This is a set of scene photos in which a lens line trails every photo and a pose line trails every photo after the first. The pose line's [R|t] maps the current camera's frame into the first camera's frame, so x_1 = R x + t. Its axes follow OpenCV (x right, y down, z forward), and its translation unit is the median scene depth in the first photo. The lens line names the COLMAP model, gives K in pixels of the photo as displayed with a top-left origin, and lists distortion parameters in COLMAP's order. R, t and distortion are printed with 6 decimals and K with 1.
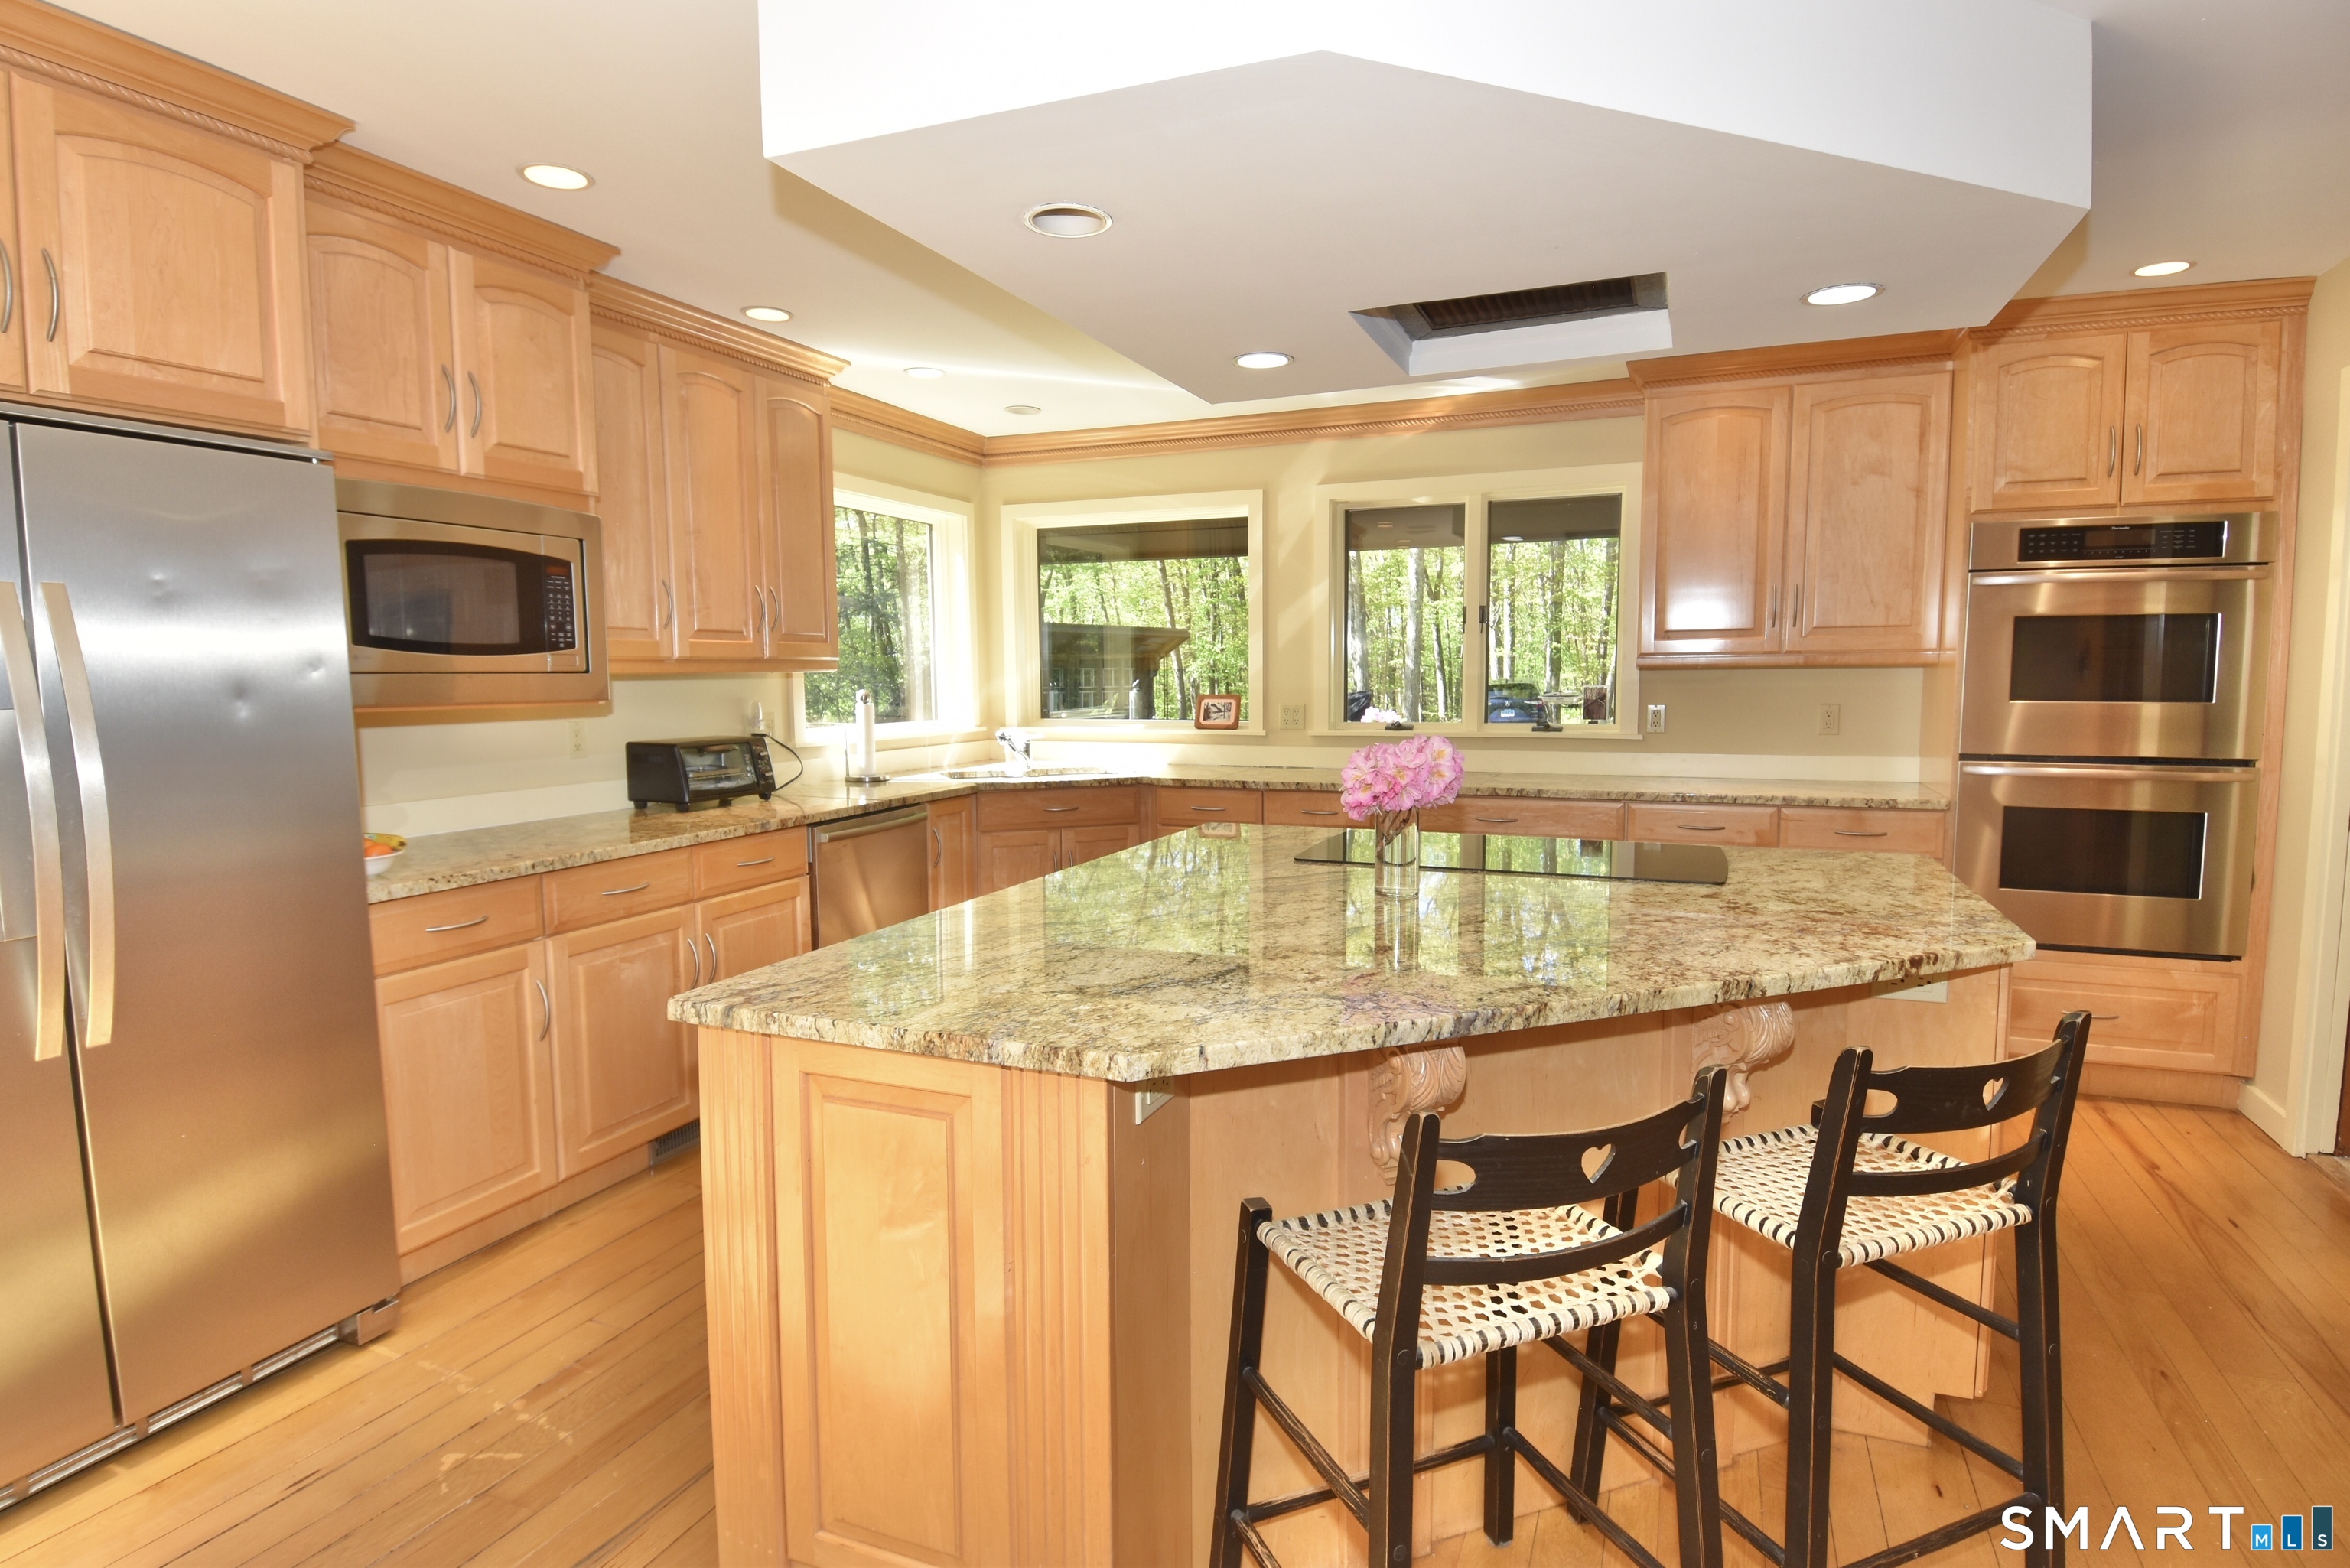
lens RADIAL K [[1234.0, 0, 1165.3], [0, 1234.0, 788.4], [0, 0, 1]] dist [0.001355, -0.013657]
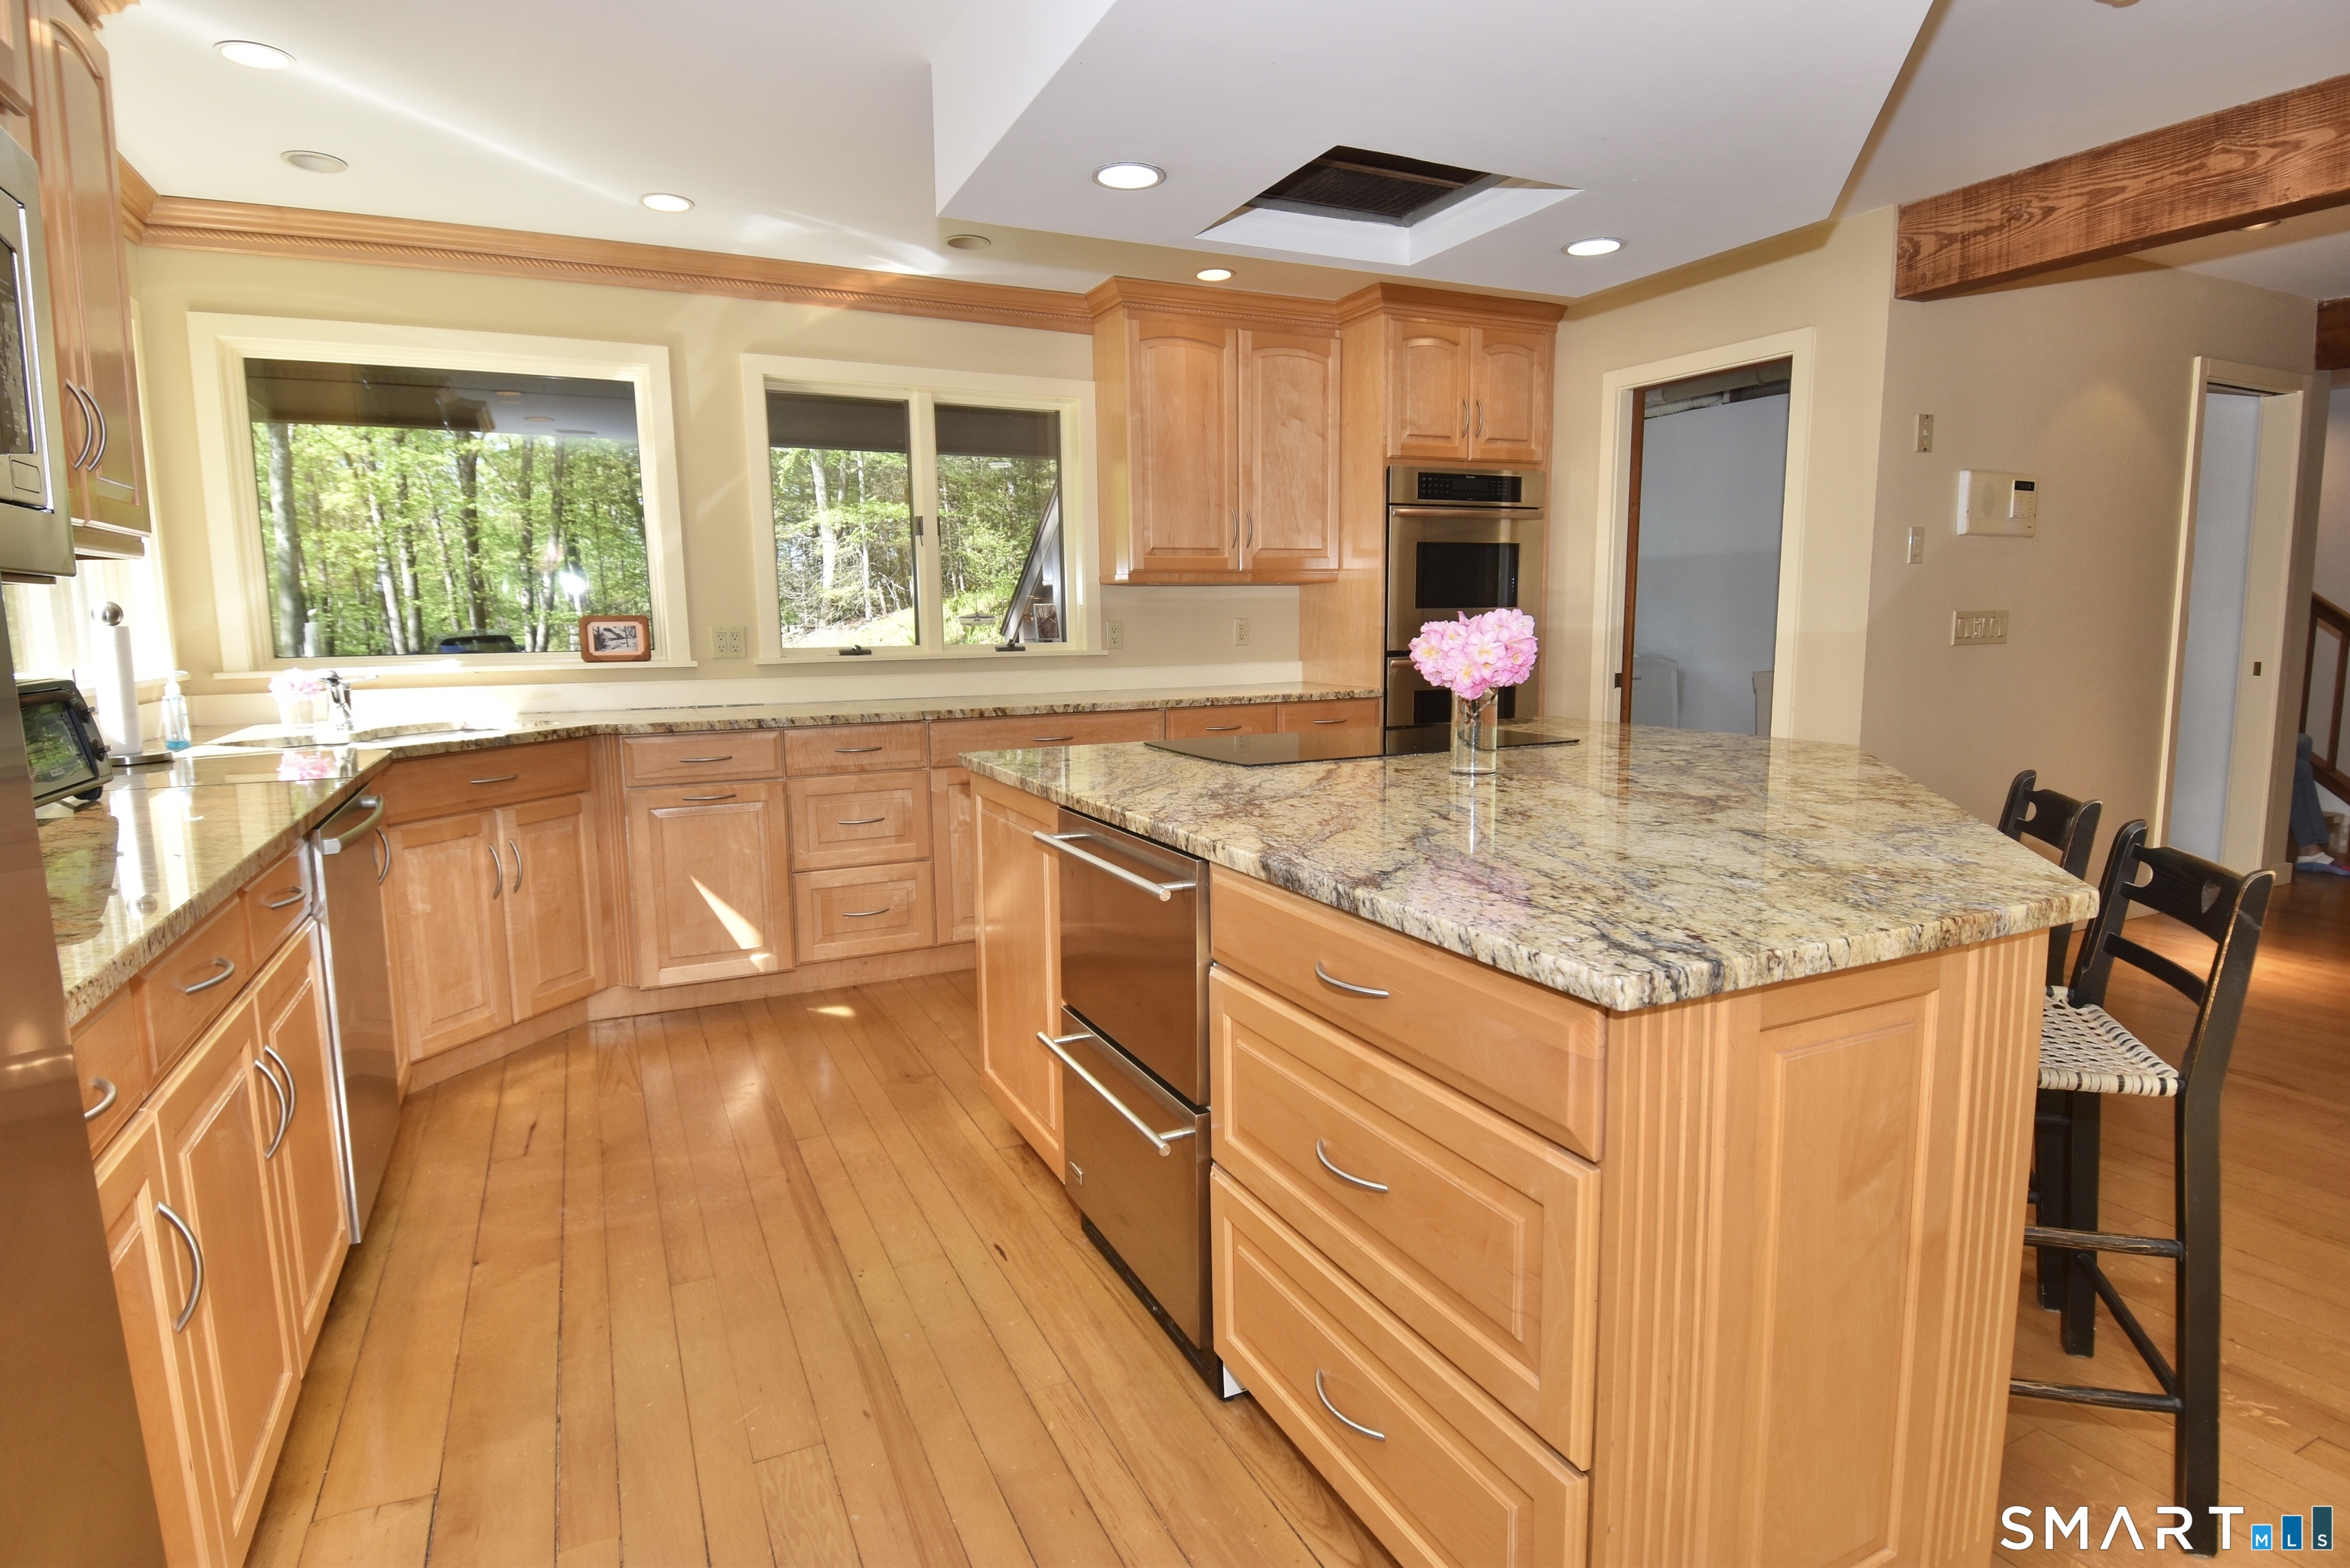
lens RADIAL K [[1234.0, 0, 1188.5], [0, 1234.0, 789.1], [0, 0, 1]] dist [0.001355, -0.013657]
pose [[0.655160, -0.101277, 0.748671, -0.380880], [0.078717, 0.994731, 0.065679, 0.009526], [-0.751378, 0.015903, 0.659680, 0.297043]]
